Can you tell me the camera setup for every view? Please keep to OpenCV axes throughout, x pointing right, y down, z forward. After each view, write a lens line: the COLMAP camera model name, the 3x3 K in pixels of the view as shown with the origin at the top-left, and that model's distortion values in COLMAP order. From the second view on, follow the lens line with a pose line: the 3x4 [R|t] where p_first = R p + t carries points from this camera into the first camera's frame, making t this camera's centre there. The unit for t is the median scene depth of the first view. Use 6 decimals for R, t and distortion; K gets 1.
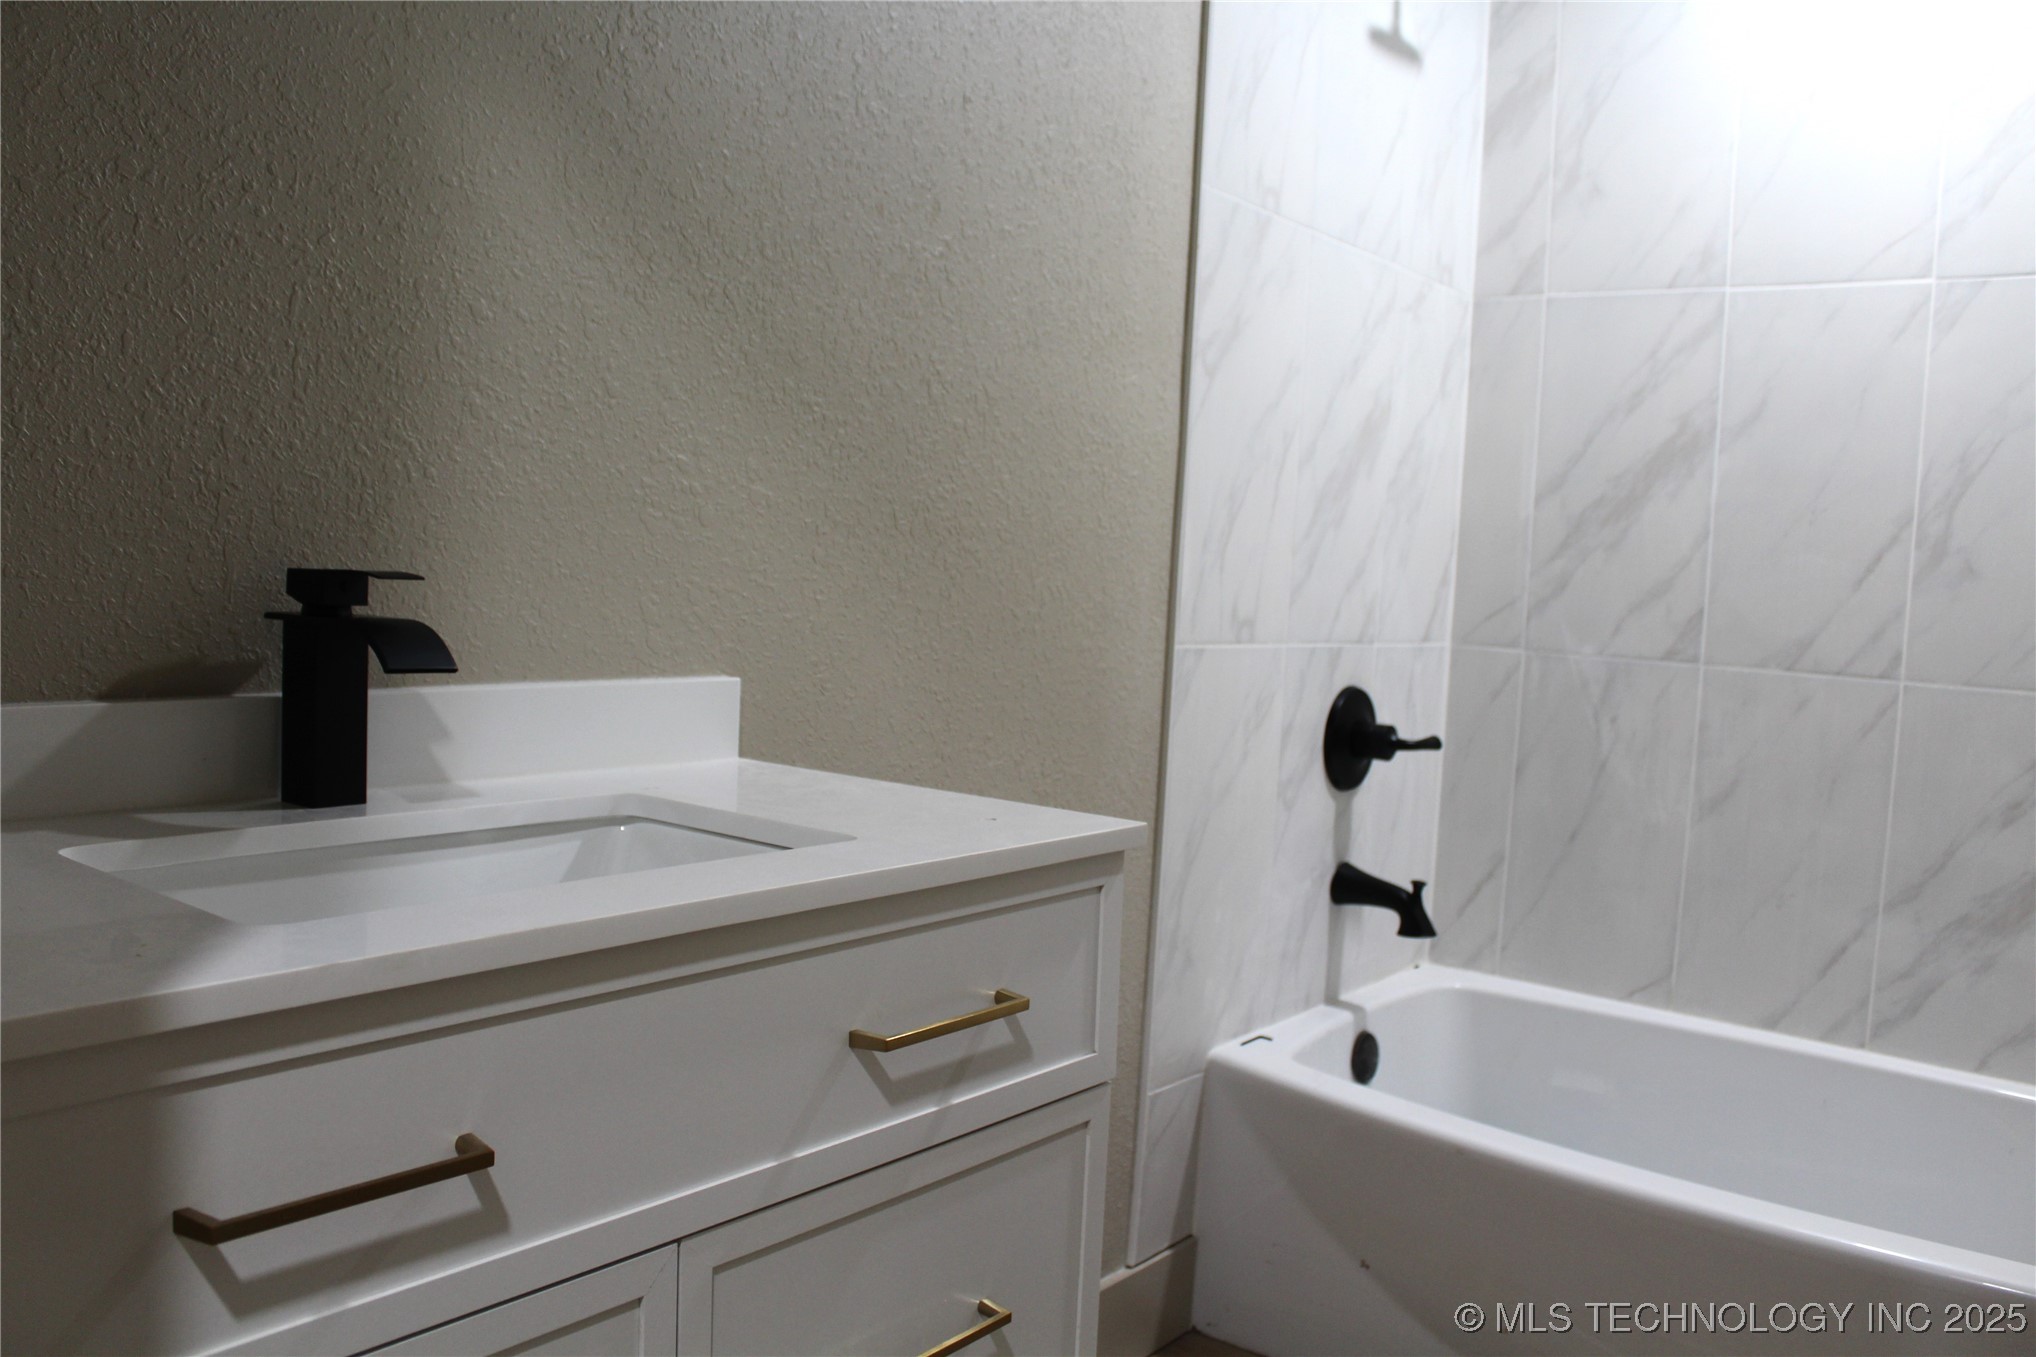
lens RADIAL K [[1697.7, 0, 1005.4], [0, 1697.7, 680.6], [0, 0, 1]] dist [-0.159581, 0.133227]
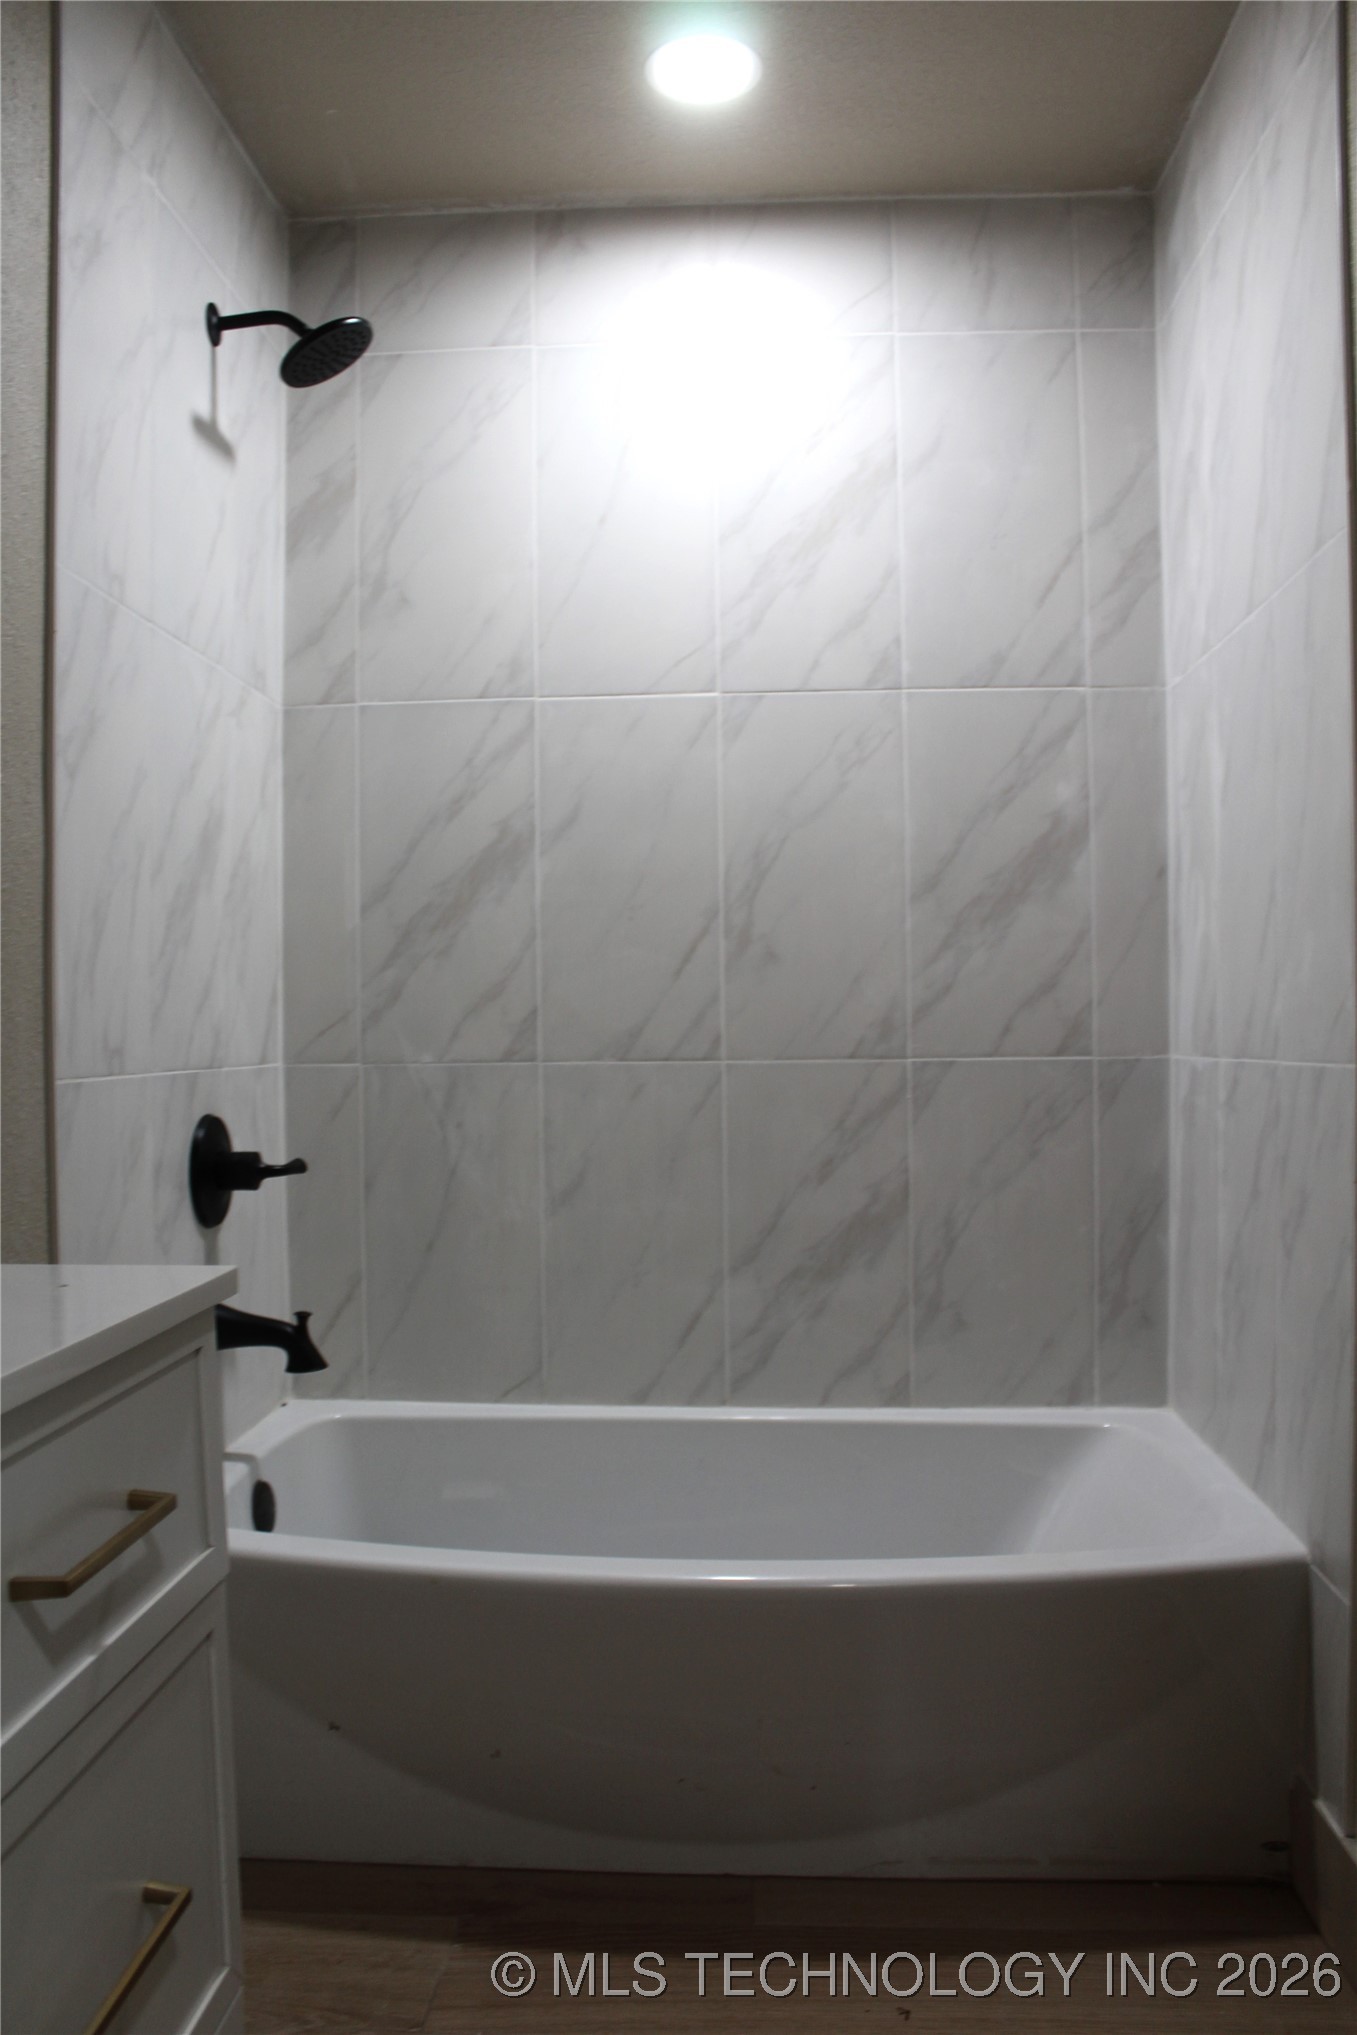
lens RADIAL K [[1696.9, 0, 684.9], [0, 1696.9, 1033.3], [0, 0, 1]] dist [-0.159581, 0.133227]
pose [[0.817158, -0.066697, 0.572543, -0.106554], [0.096159, 0.995138, -0.021315, 0.003595], [-0.568337, 0.072473, 0.819598, 0.089124]]
